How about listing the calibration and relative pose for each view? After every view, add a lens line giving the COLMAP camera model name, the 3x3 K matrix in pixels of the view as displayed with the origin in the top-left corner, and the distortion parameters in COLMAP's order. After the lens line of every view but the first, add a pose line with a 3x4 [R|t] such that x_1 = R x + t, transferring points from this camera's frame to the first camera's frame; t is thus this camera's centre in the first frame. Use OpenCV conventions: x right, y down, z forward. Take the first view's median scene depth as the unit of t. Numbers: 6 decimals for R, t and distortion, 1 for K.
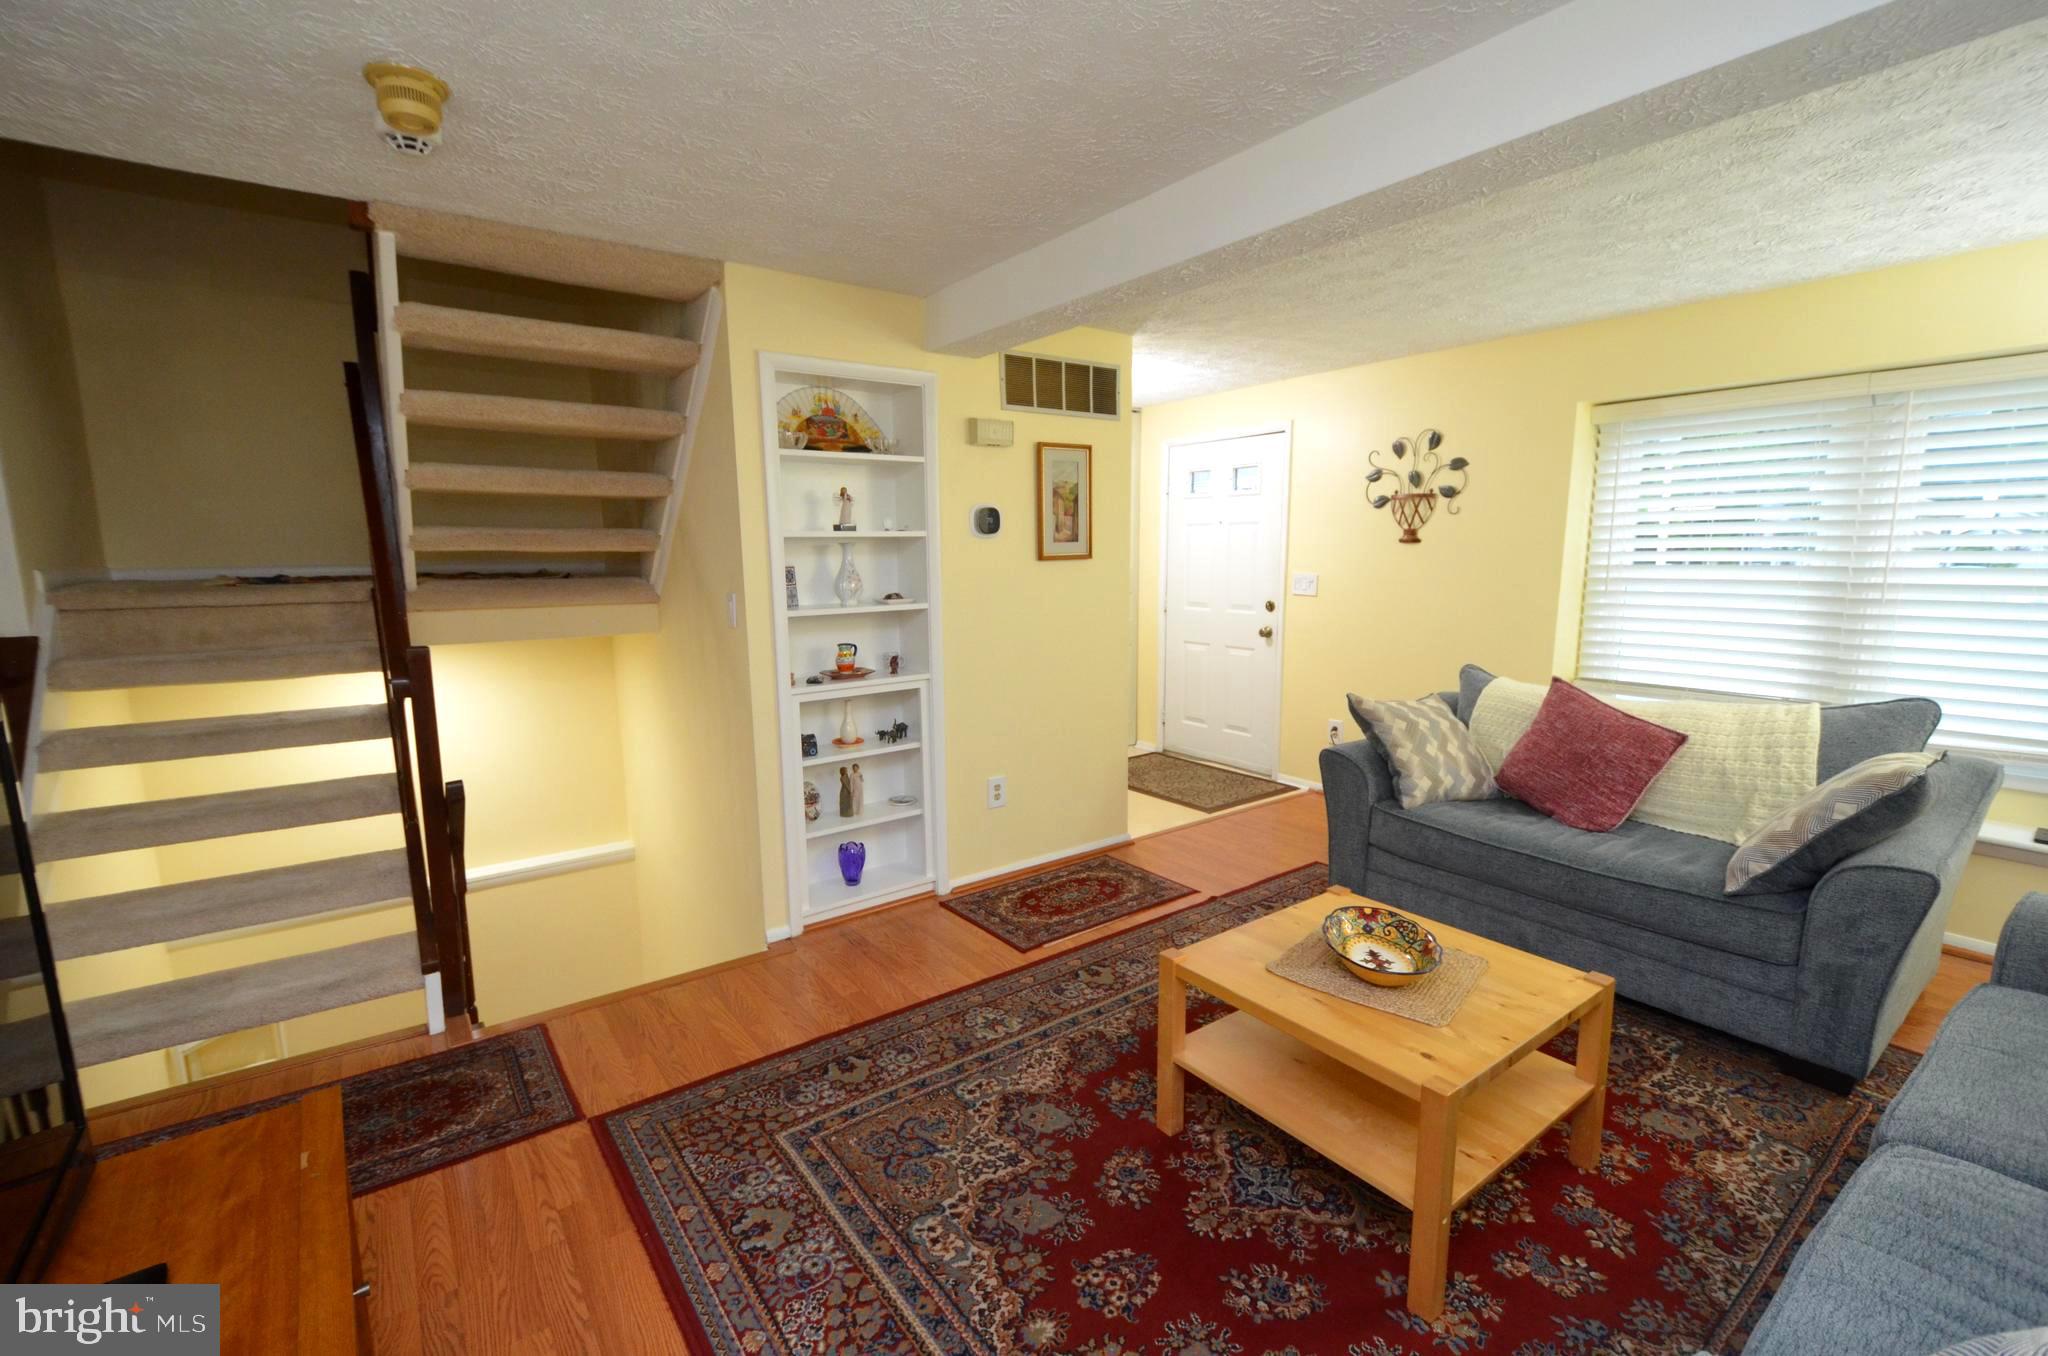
lens RADIAL K [[886.4, 0, 1026.1], [0, 886.4, 687.1], [0, 0, 1]] dist [0.014738, -0.011837]
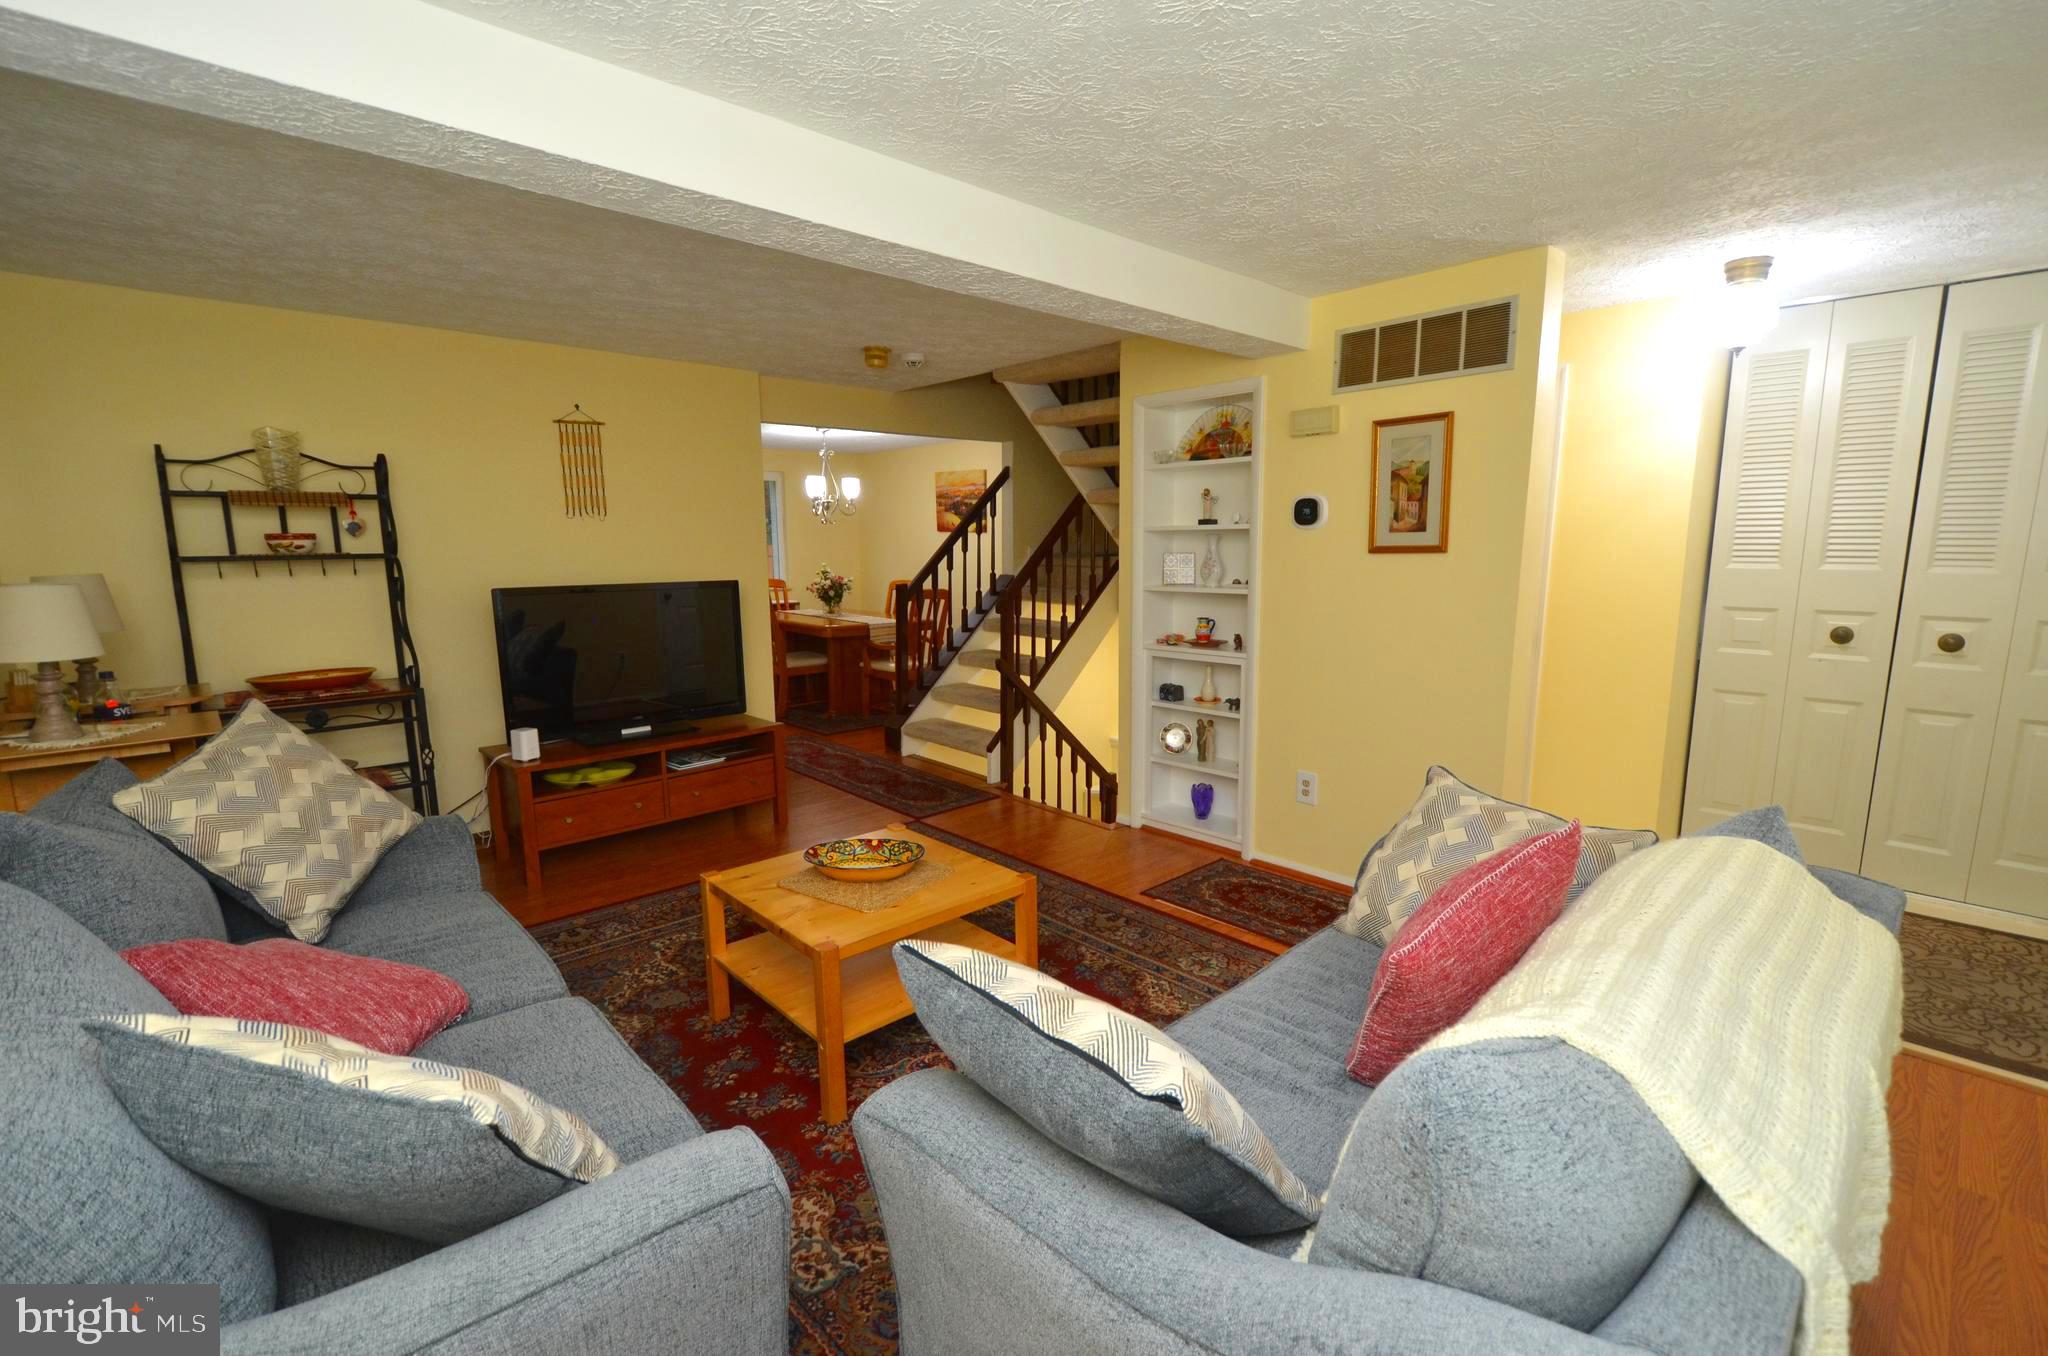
lens RADIAL K [[886.4, 0, 1026.1], [0, 886.4, 687.1], [0, 0, 1]] dist [0.014738, -0.011837]
pose [[0.114151, 0.171146, -0.978611, 1.372784], [-0.145878, 0.977260, 0.153893, -0.151912], [0.982695, 0.125191, 0.136521, 0.859841]]
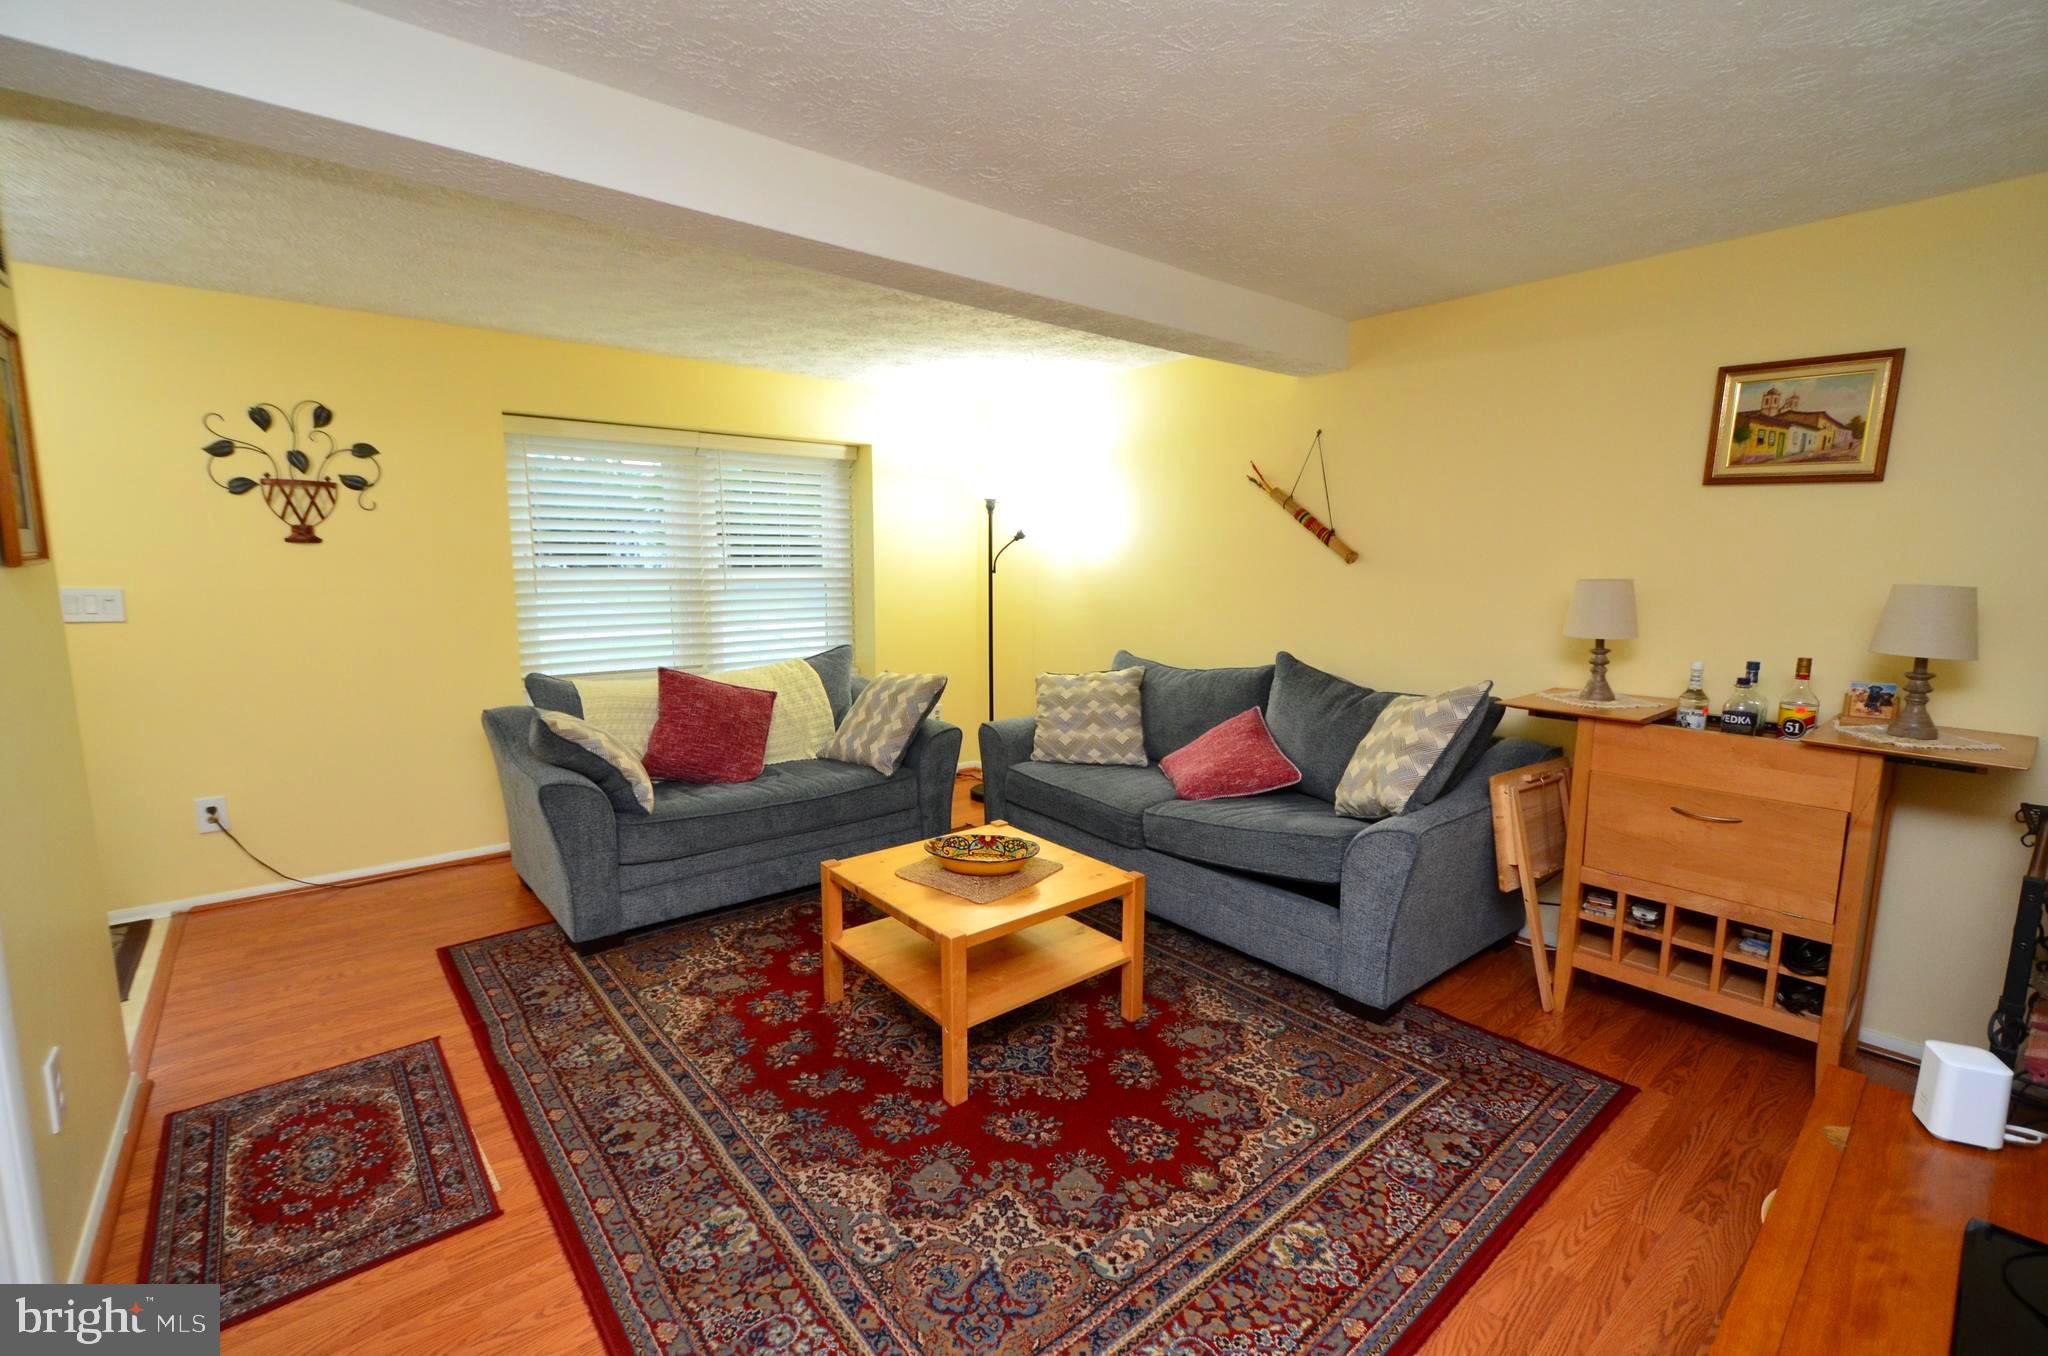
lens RADIAL K [[886.4, 0, 1026.1], [0, 886.4, 687.1], [0, 0, 1]] dist [0.014738, -0.011837]
pose [[-0.060057, -0.138167, 0.988586, -0.741241], [0.145595, 0.978570, 0.145613, -0.112931], [-0.987520, 0.152678, -0.038654, 0.798448]]
